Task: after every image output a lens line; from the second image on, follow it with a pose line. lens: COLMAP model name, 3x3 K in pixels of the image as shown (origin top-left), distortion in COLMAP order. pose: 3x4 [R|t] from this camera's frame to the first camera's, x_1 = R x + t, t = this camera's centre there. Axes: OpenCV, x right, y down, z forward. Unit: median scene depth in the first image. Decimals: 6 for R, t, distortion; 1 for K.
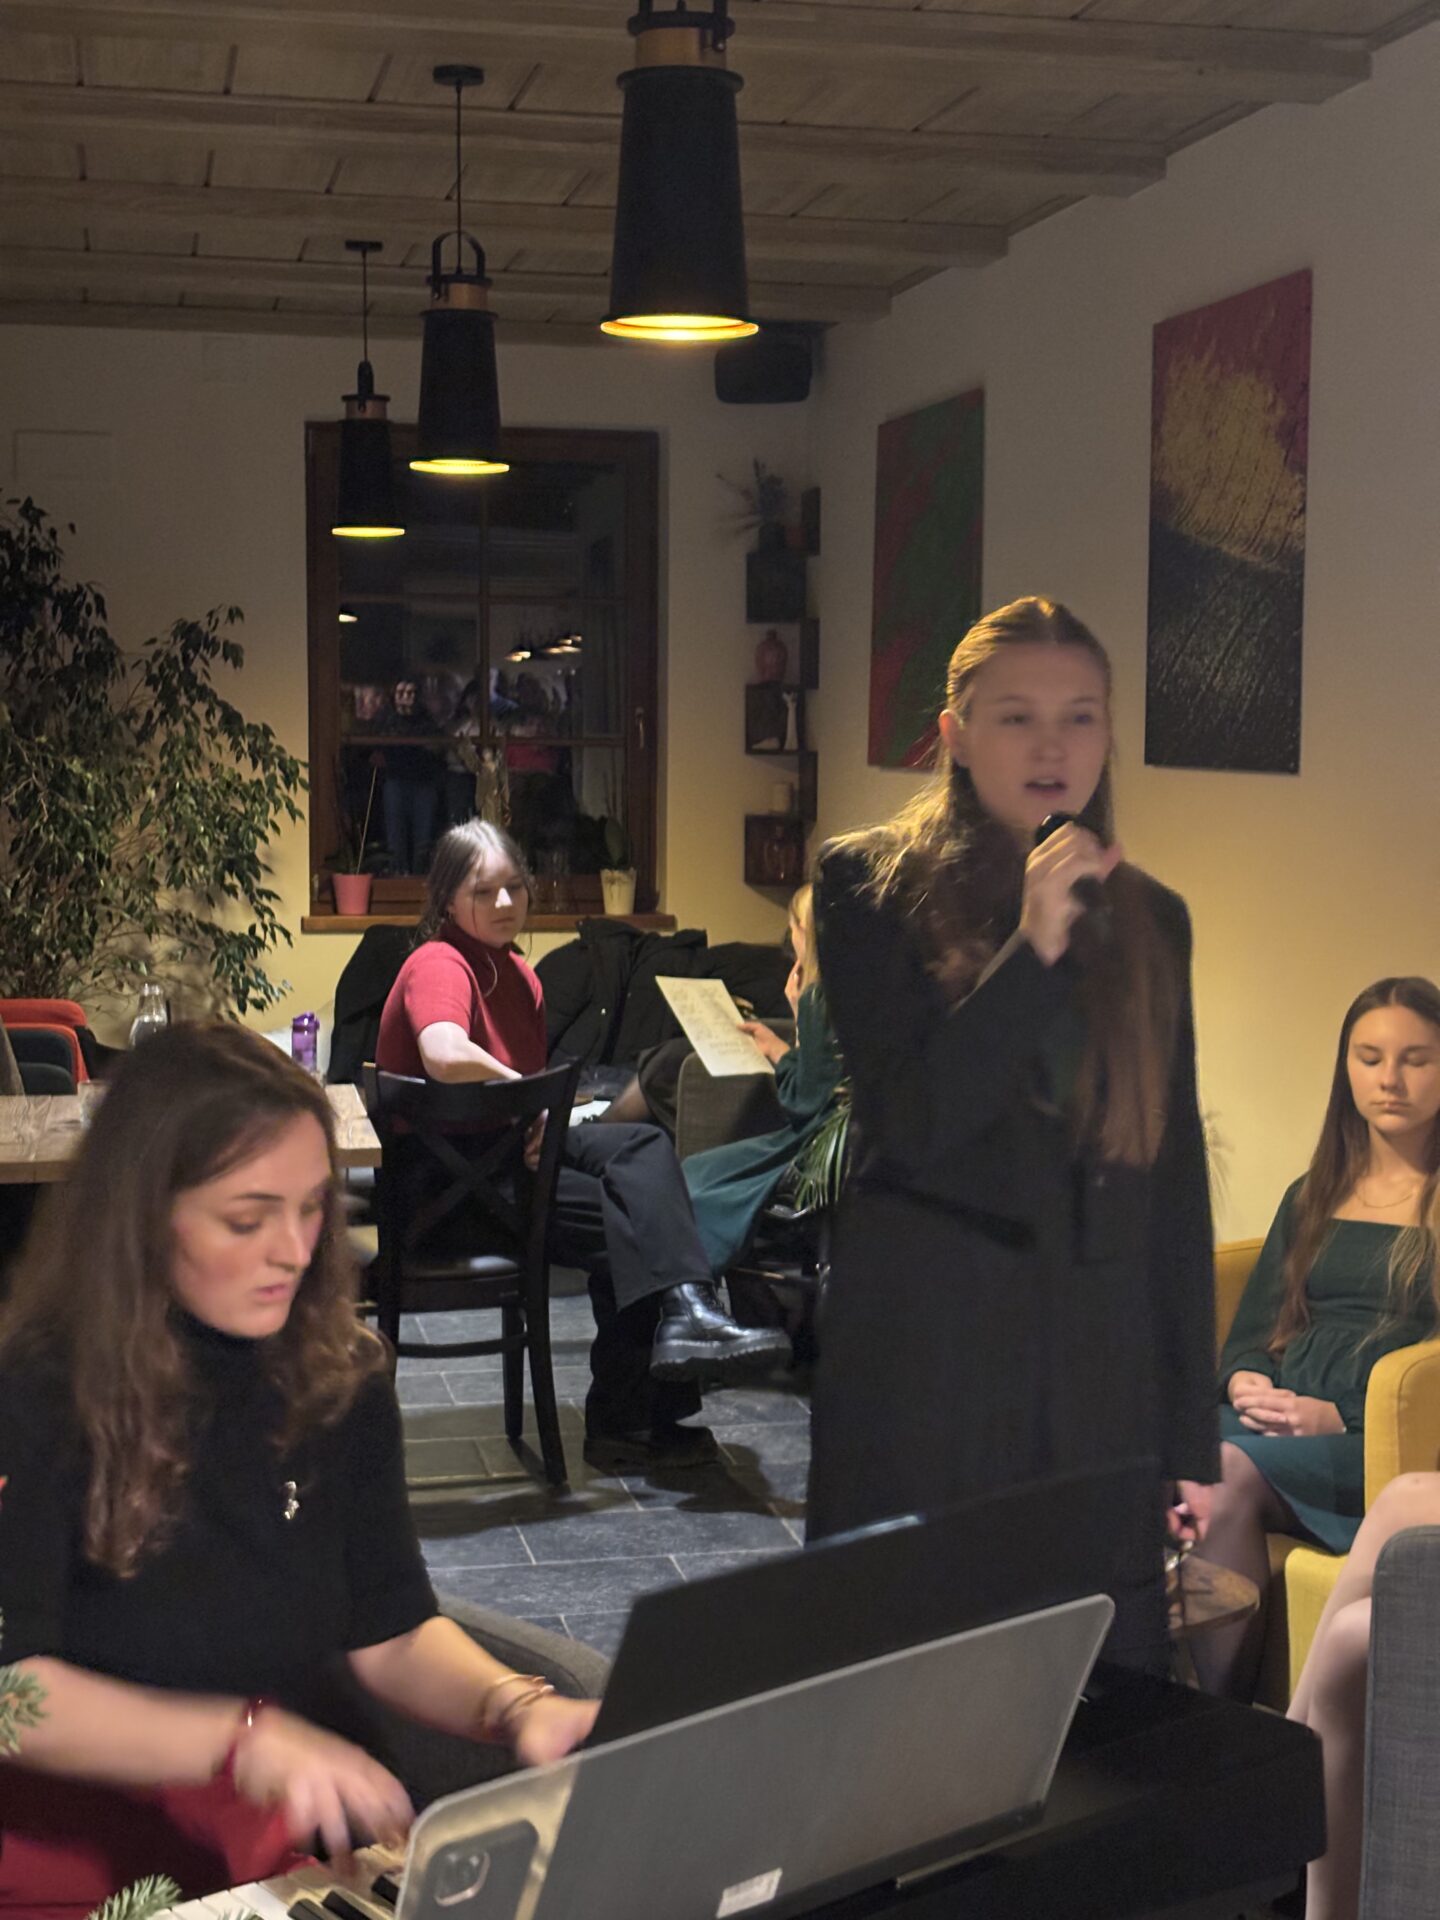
lens RADIAL K [[2874.3, 0, 747.0], [0, 2874.3, 926.4], [0, 0, 1]] dist [0.159047, 0.000000]
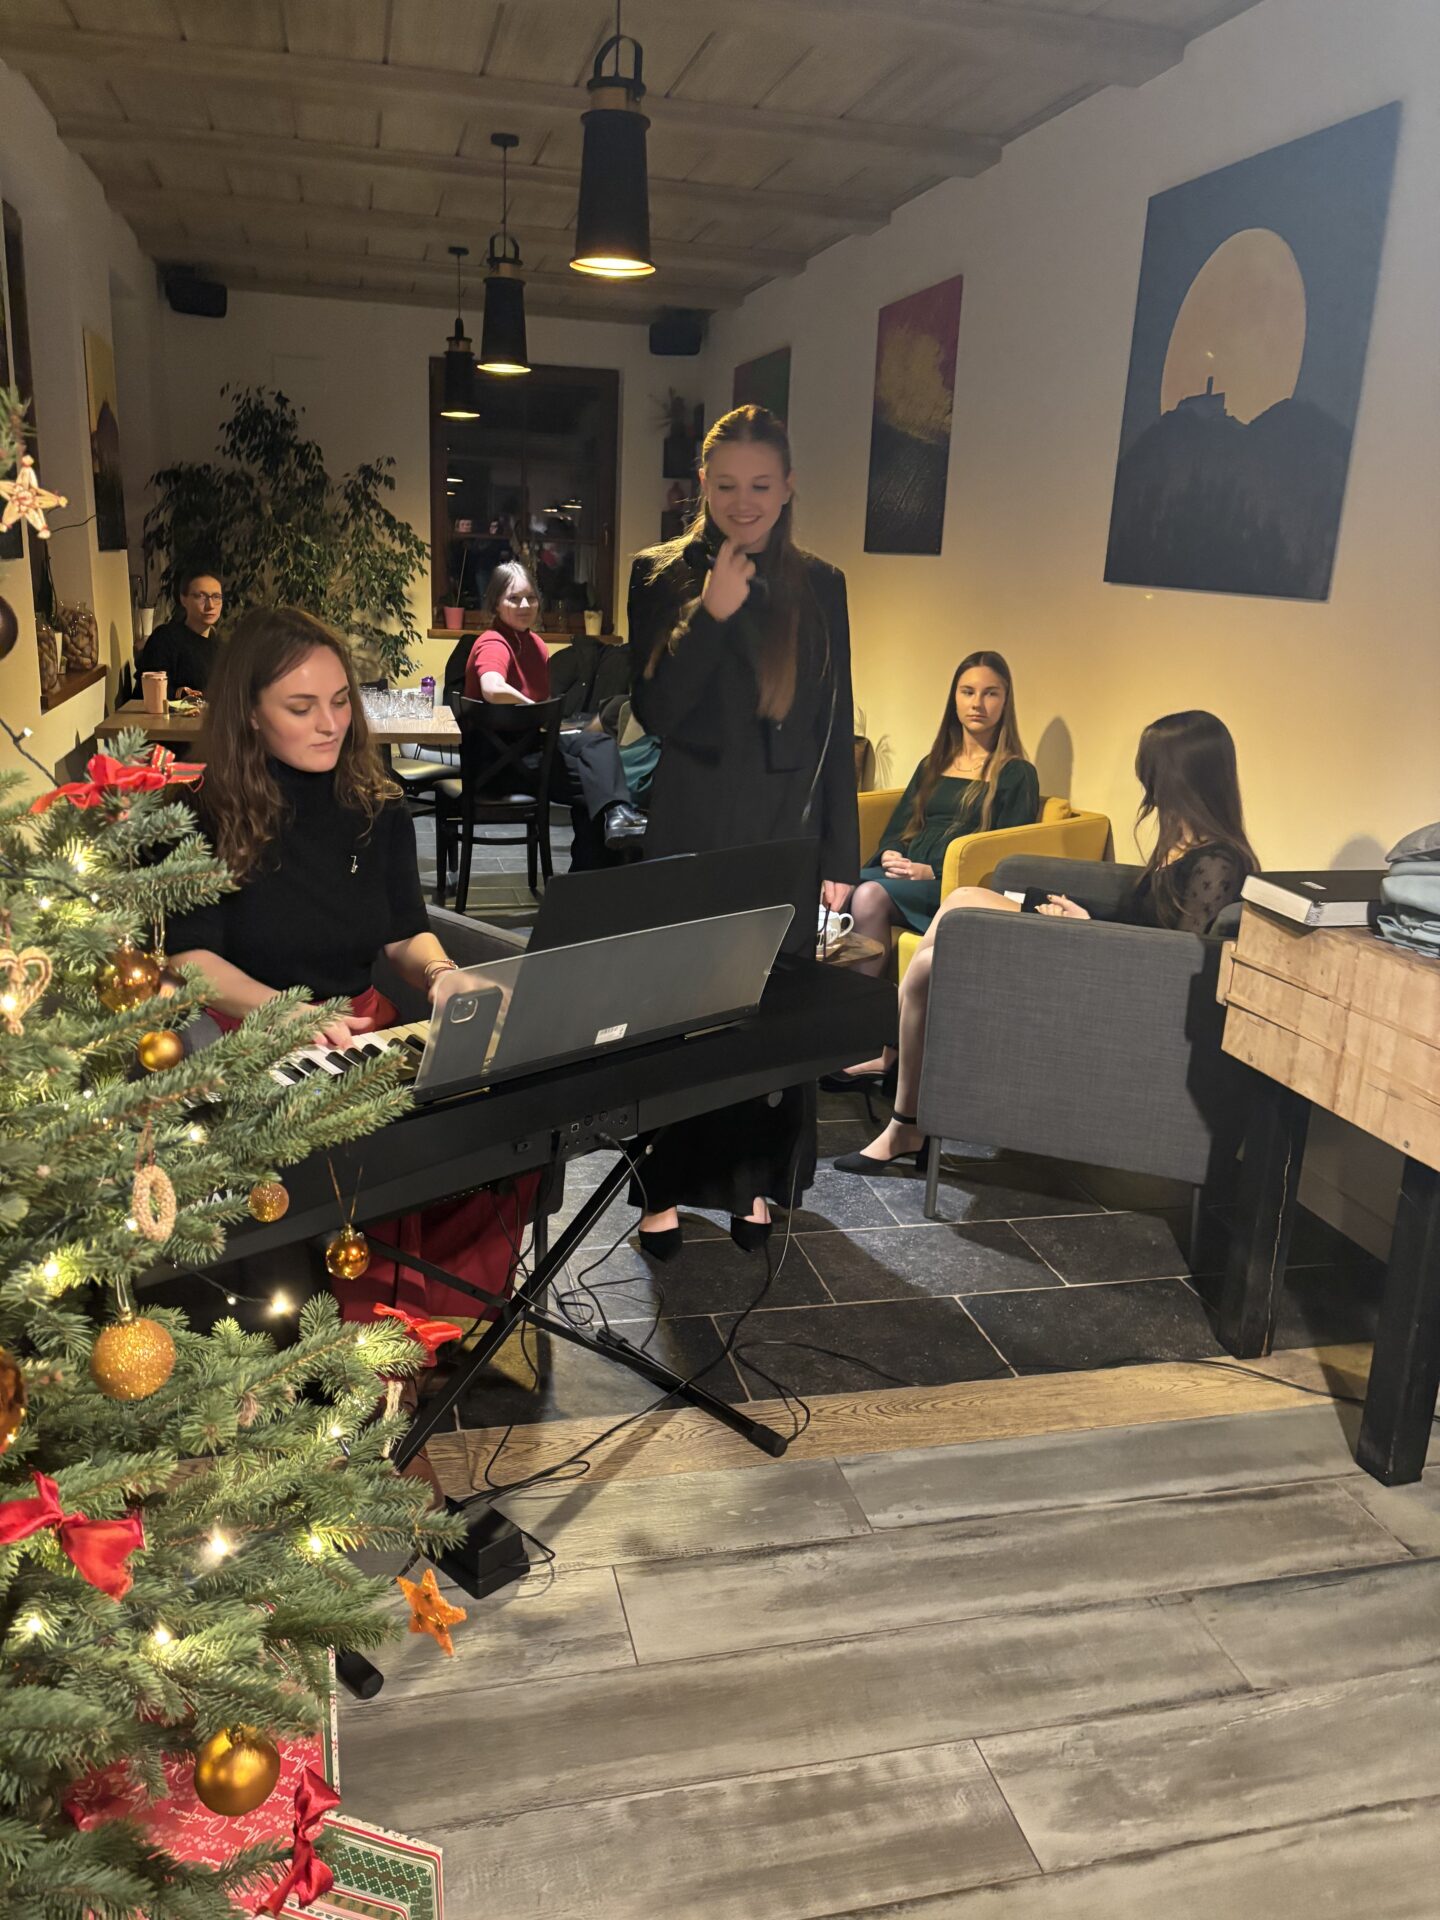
lens RADIAL K [[1445.3, 0, 712.1], [0, 1445.3, 954.3], [0, 0, 1]] dist [0.047081, -0.056953]
pose [[0.999044, 0.026521, 0.034739, 0.008790], [-0.032760, 0.980547, 0.193533, 0.018745], [-0.028931, -0.194487, 0.980478, 0.002314]]
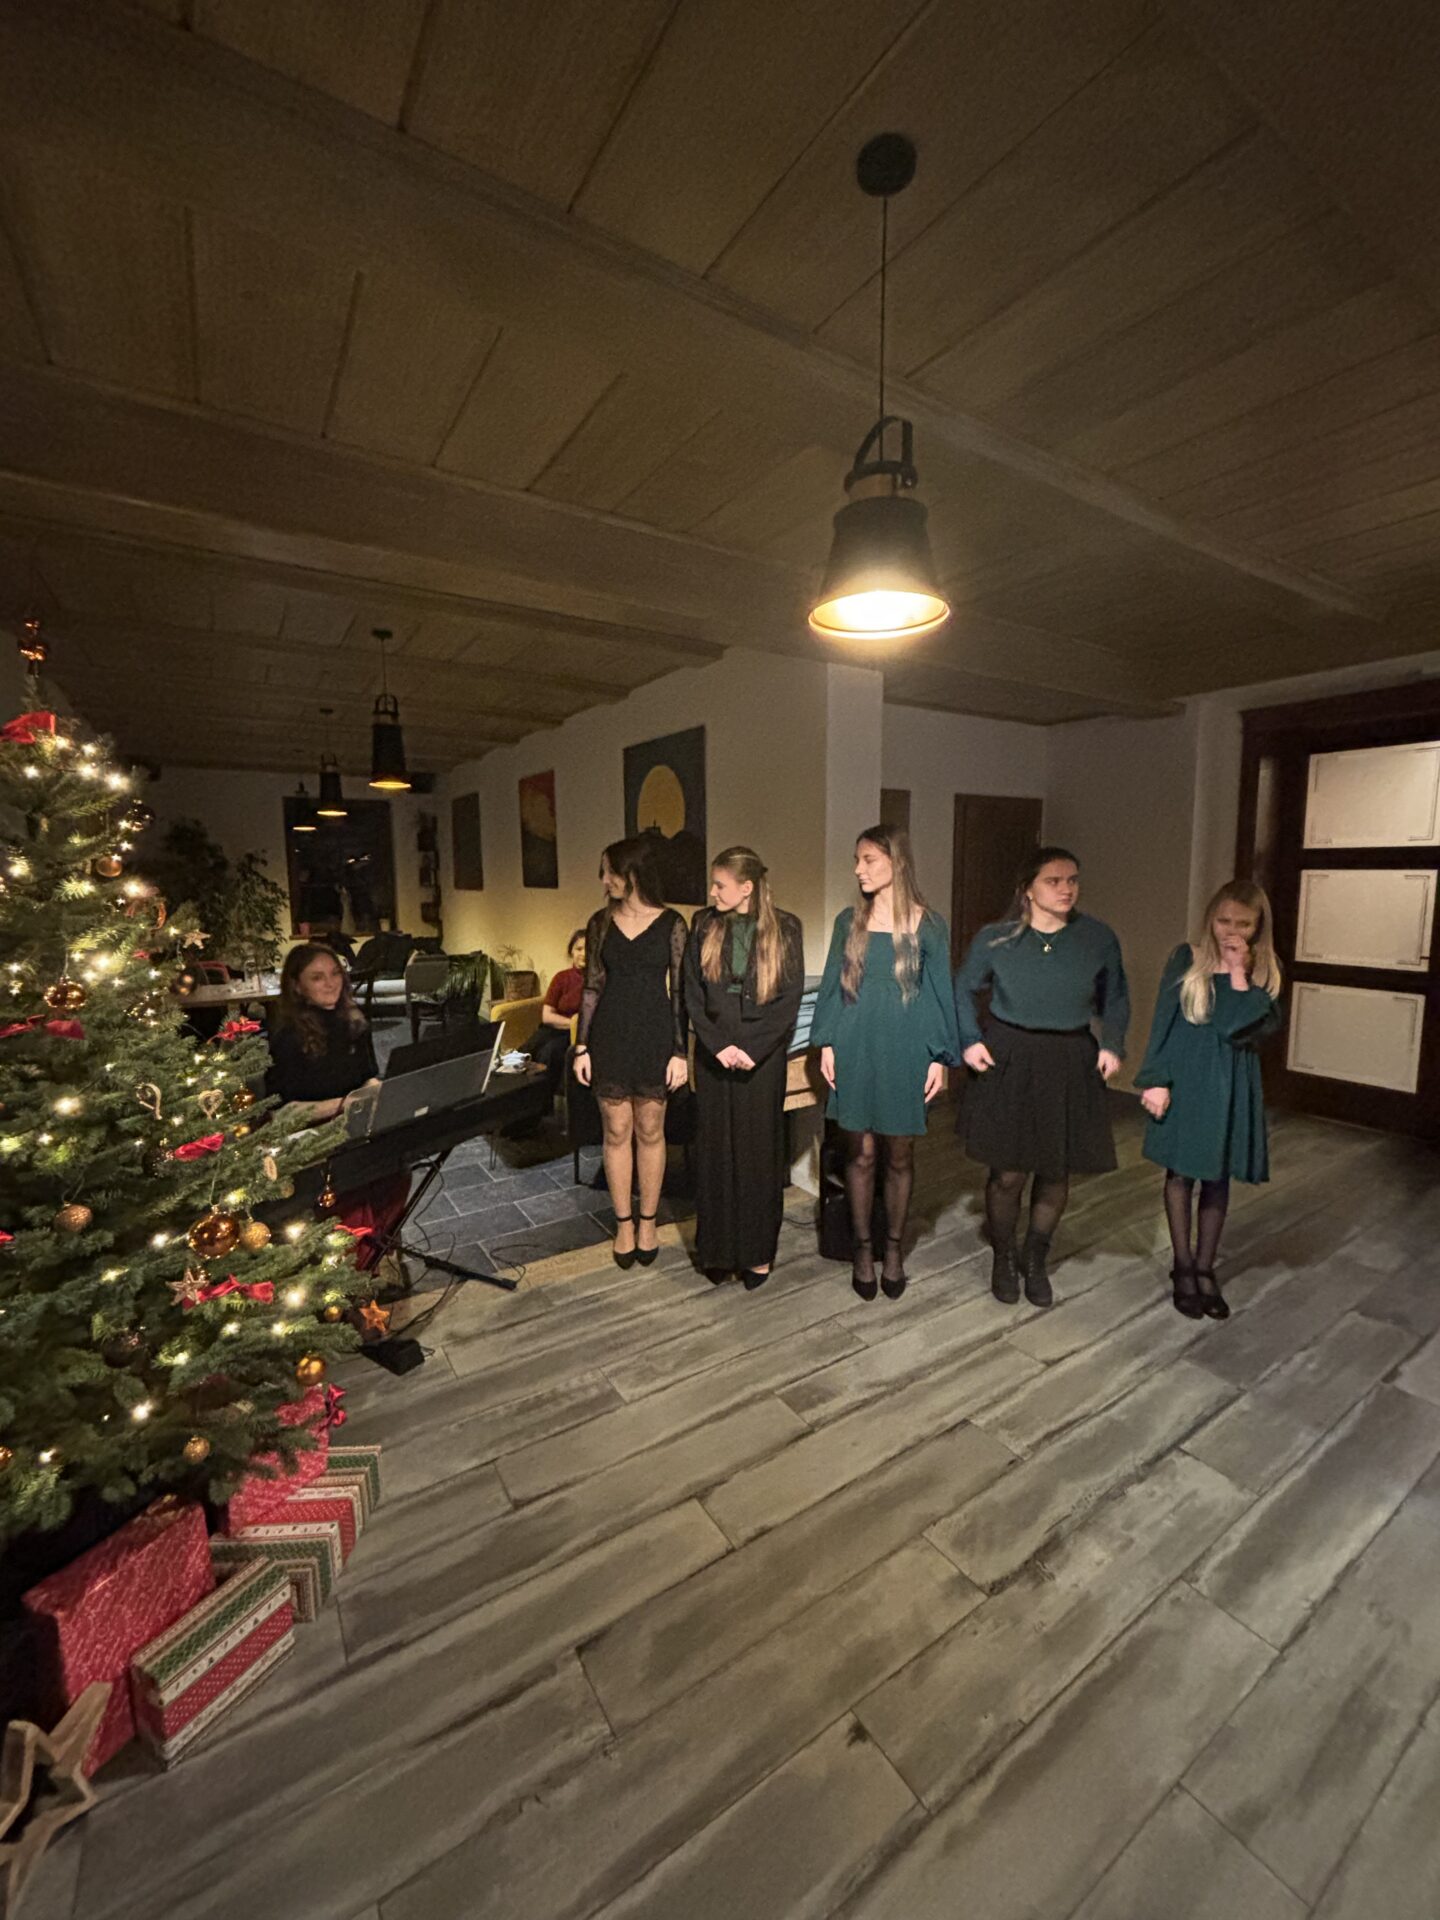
lens RADIAL K [[769.7, 0, 720.2], [0, 769.7, 957.3], [0, 0, 1]] dist [-0.003197, 0.001225]
pose [[0.933636, -0.055230, 0.353941, 0.006603], [0.043143, 0.998188, 0.041956, 0.008110], [-0.355617, -0.023902, 0.934326, -0.101865]]
